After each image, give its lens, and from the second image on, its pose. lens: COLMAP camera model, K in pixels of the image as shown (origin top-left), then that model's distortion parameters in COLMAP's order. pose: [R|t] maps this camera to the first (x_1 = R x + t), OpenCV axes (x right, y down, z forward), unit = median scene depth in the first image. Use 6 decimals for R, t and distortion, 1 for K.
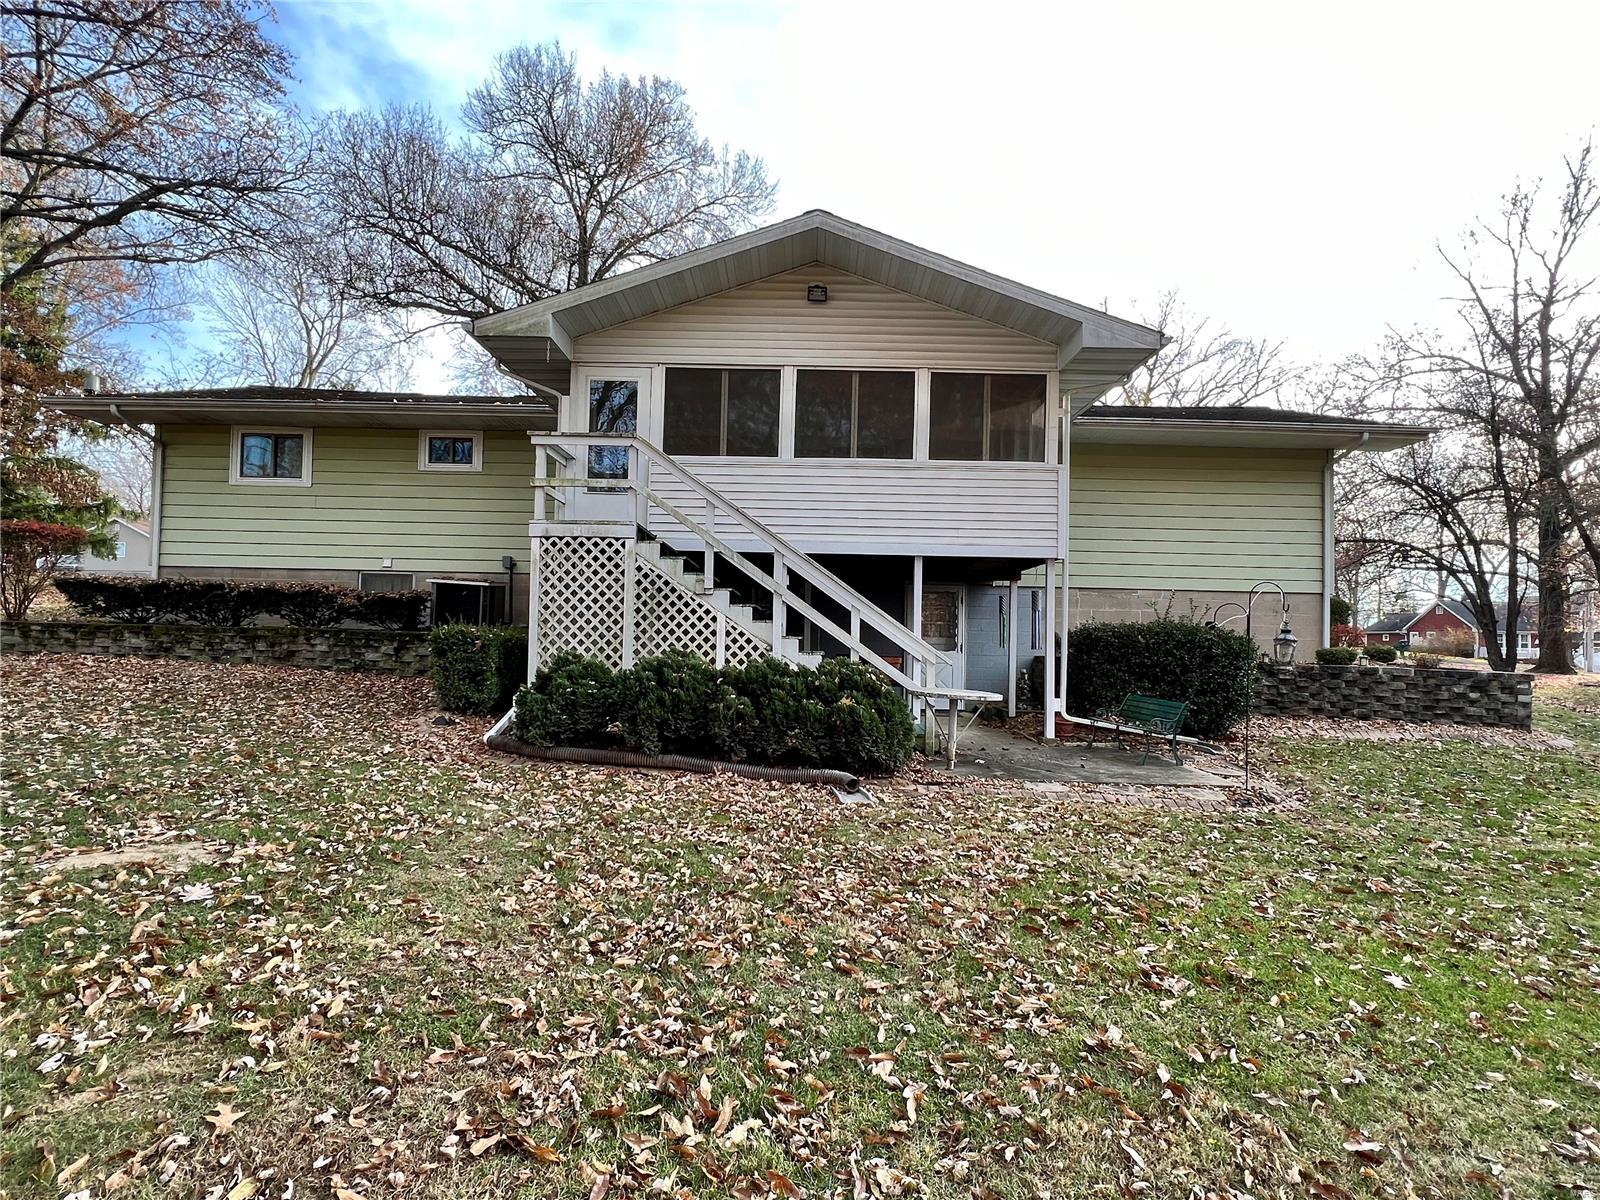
lens RADIAL K [[847.4, 0, 800.0], [0, 847.4, 600.0], [0, 0, 1]] dist [0.001260, 0.000211]
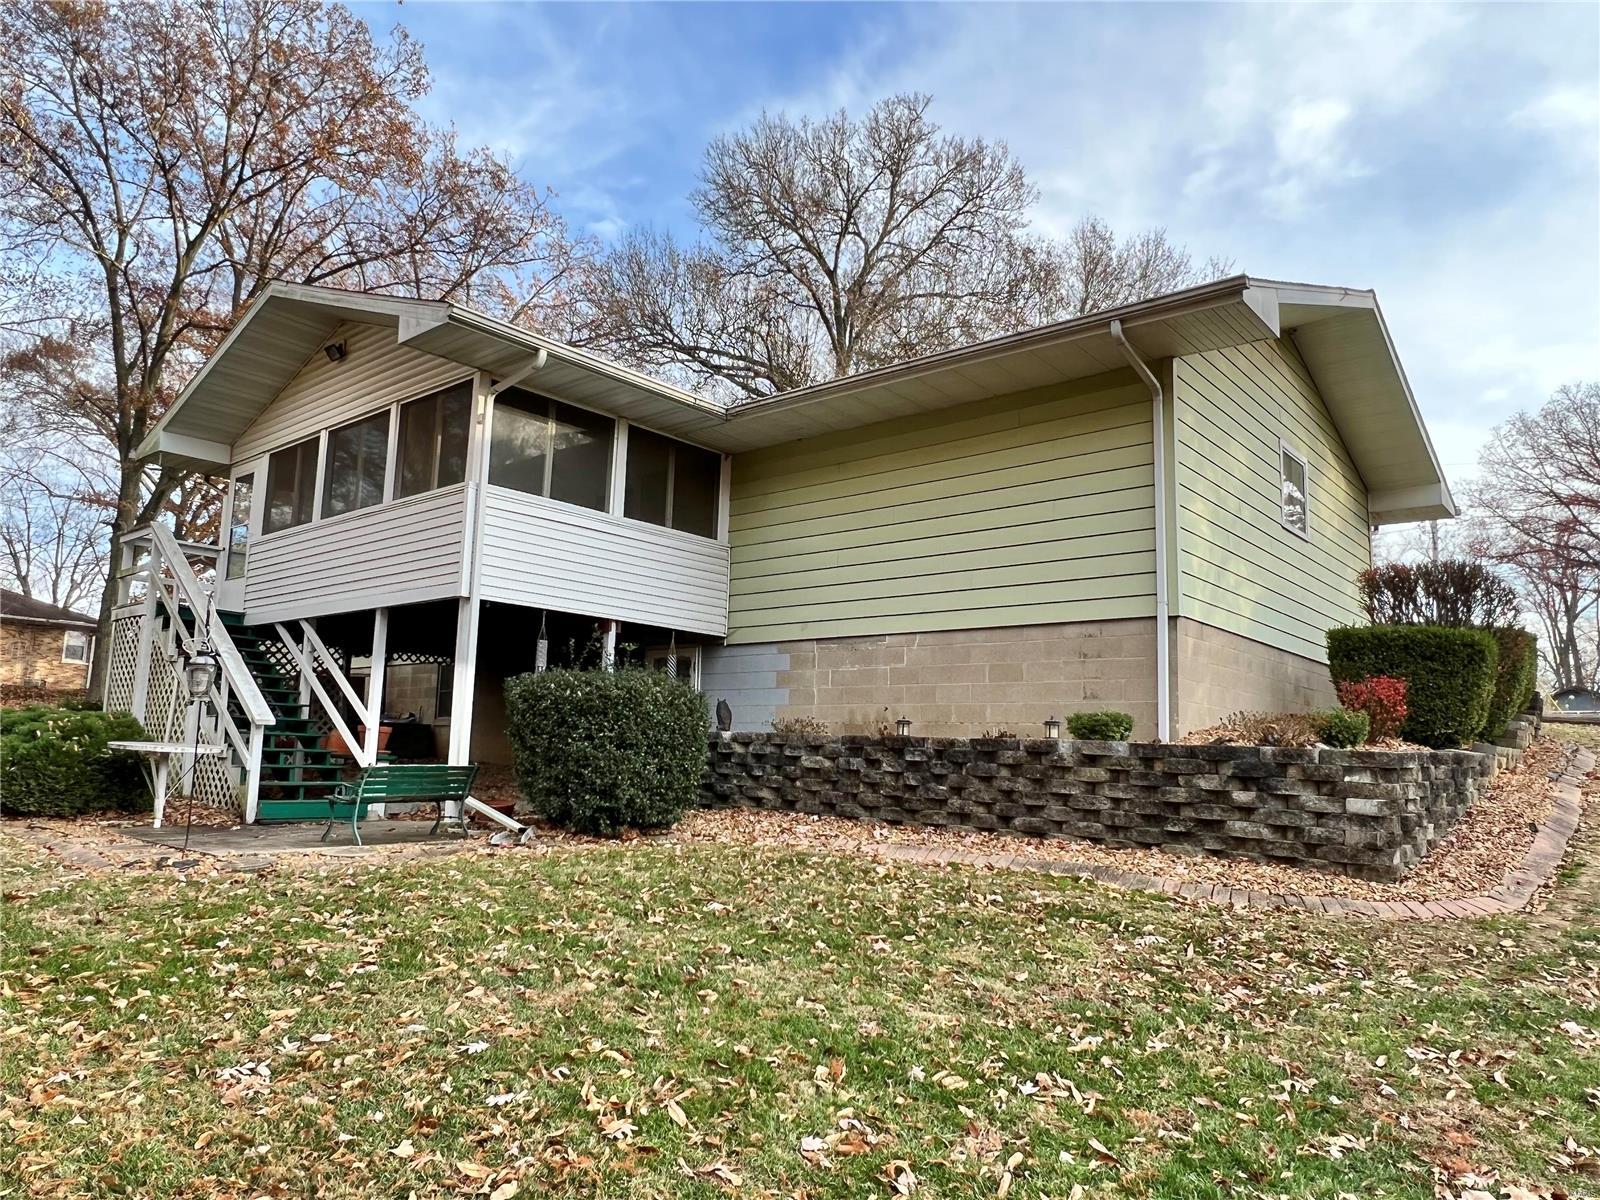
lens RADIAL K [[1049.5, 0, 800.0], [0, 1049.5, 600.0], [0, 0, 1]] dist [0.000375, -0.000017]
pose [[0.766524, -0.097473, -0.634776, 1.001485], [0.015989, 0.991005, -0.132866, 0.078419], [0.642017, 0.091696, 0.761187, 0.383040]]
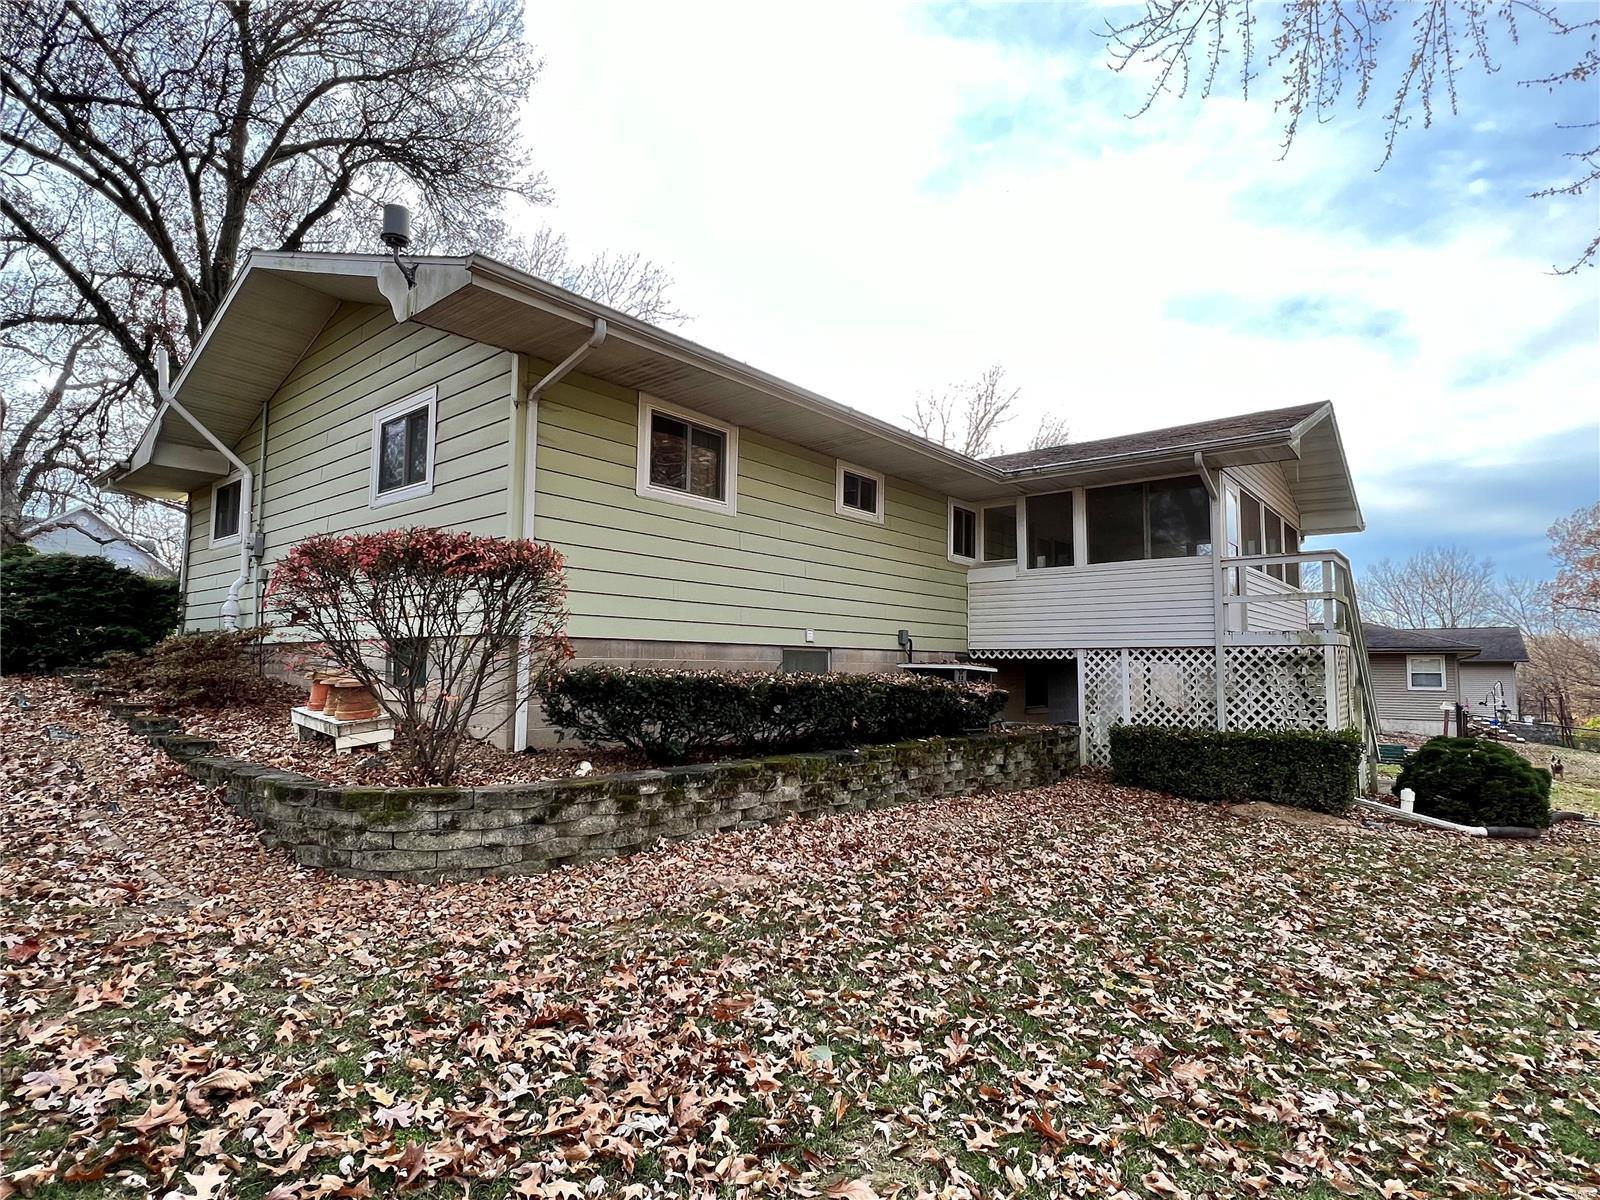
lens RADIAL K [[824.7, 0, 800.0], [0, 824.7, 600.0], [0, 0, 1]] dist [0.000118, -0.000005]
pose [[0.640755, 0.046091, 0.766361, -1.011416], [-0.020903, 0.998874, -0.042598, -0.043678], [-0.767461, 0.011276, 0.640997, 0.555367]]
